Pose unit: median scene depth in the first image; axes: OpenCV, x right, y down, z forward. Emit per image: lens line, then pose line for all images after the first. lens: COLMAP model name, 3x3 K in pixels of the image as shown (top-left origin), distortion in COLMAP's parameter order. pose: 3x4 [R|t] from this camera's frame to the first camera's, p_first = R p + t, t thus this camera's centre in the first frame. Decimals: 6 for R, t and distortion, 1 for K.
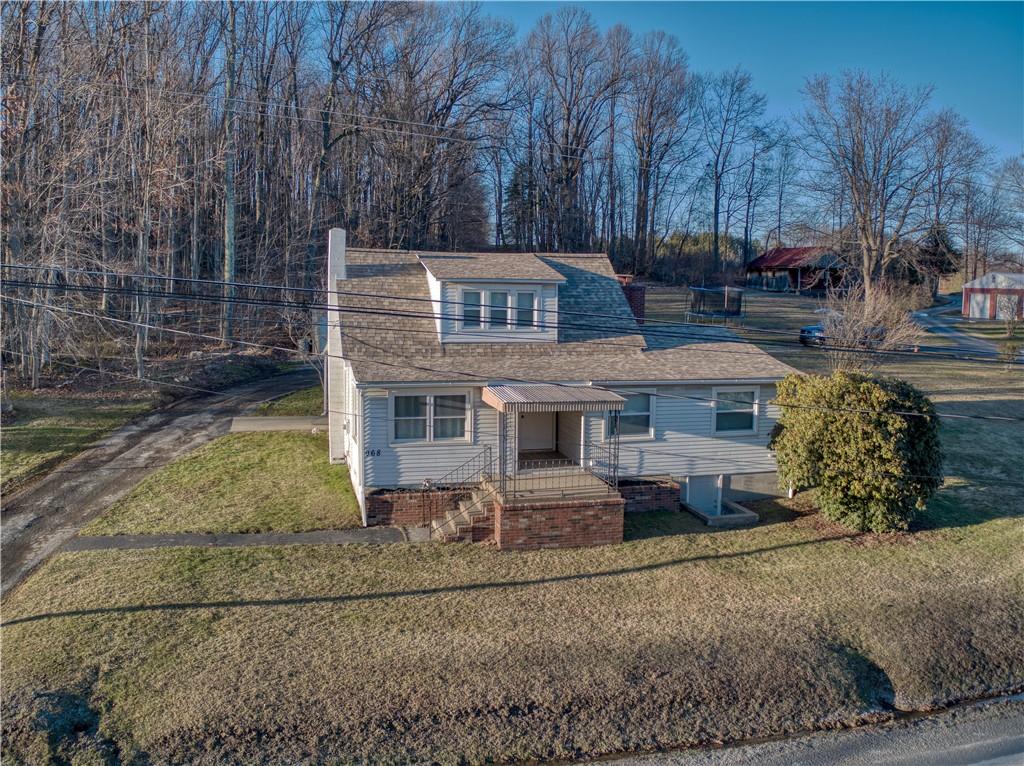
lens RADIAL K [[883.7, 0, 512.0], [0, 883.7, 383.0], [0, 0, 1]] dist [-0.228530, 0.126864]
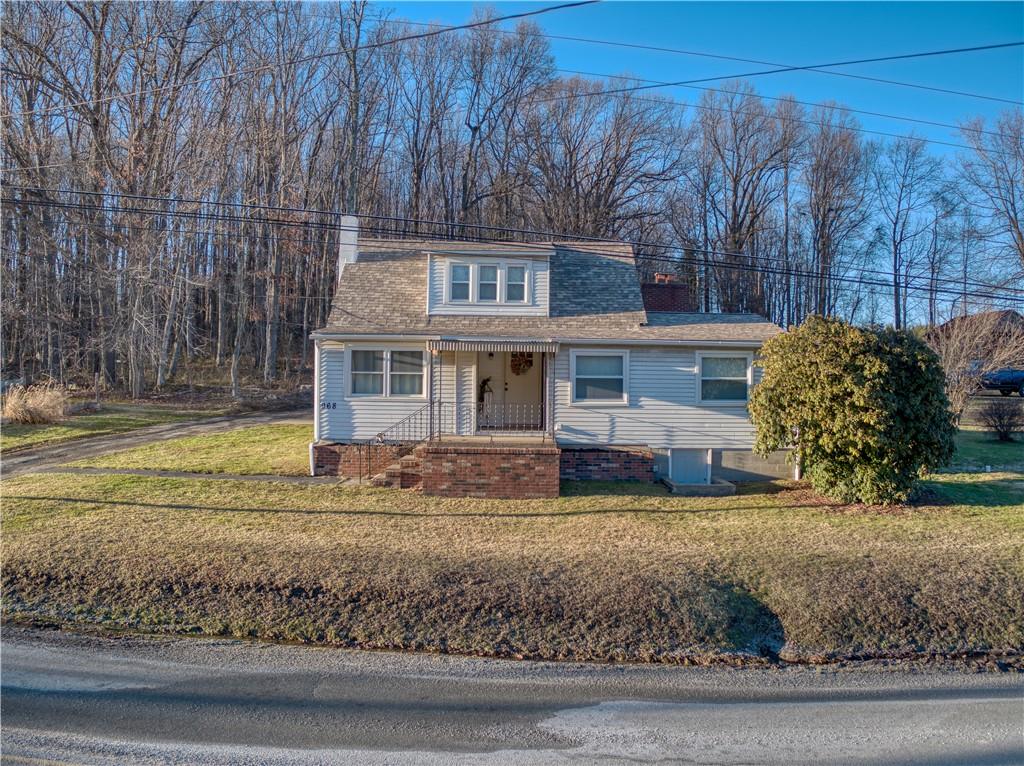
lens RADIAL K [[883.7, 0, 512.0], [0, 883.7, 383.0], [0, 0, 1]] dist [-0.228530, 0.126864]
pose [[0.967944, -0.002026, -0.251158, 0.314170], [-0.028622, 0.992564, -0.118310, 0.175099], [0.249530, 0.121706, 0.960688, 0.083930]]
